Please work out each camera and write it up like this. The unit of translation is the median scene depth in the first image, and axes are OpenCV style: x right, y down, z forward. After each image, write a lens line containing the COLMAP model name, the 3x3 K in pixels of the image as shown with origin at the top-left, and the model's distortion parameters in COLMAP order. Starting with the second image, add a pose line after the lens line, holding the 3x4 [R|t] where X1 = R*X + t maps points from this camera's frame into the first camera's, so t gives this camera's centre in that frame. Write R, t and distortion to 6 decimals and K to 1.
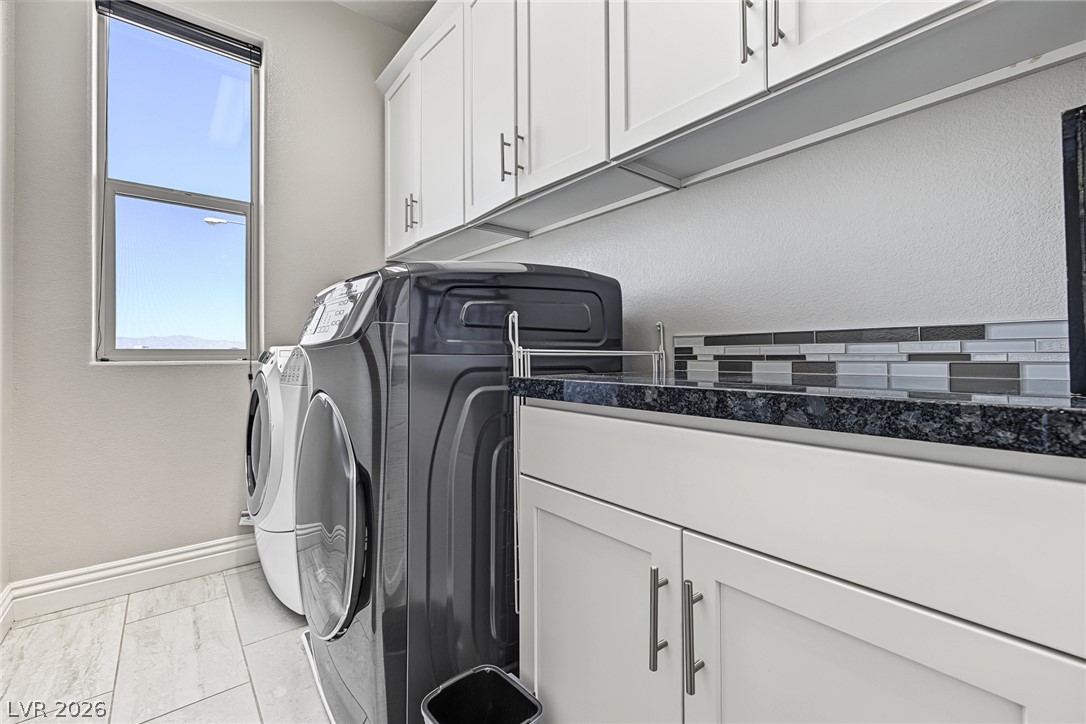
lens RADIAL K [[459.4, 0, 542.1], [0, 459.4, 352.7], [0, 0, 1]] dist [0.004196, 0.000612]
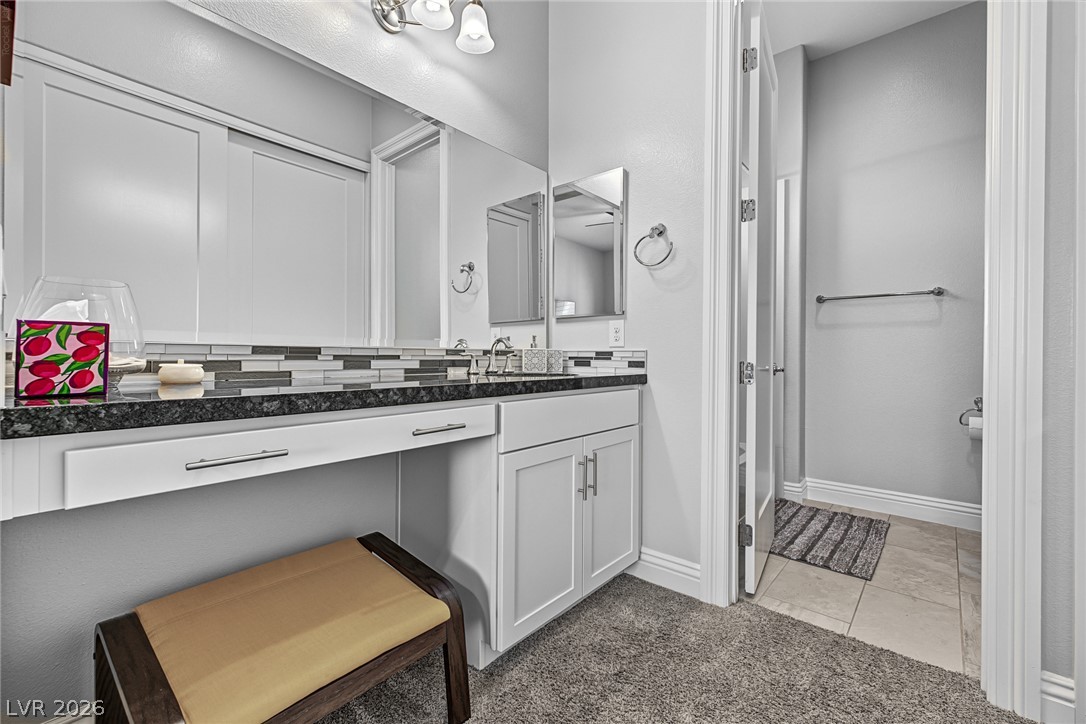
lens RADIAL K [[459.4, 0, 541.2], [0, 459.4, 358.1], [0, 0, 1]] dist [0.004196, 0.000612]
pose [[-0.167459, 0.000923, 0.985879, -0.892158], [-0.008608, 0.999960, -0.002398, -0.007896], [-0.985841, -0.008888, -0.167444, 0.651659]]
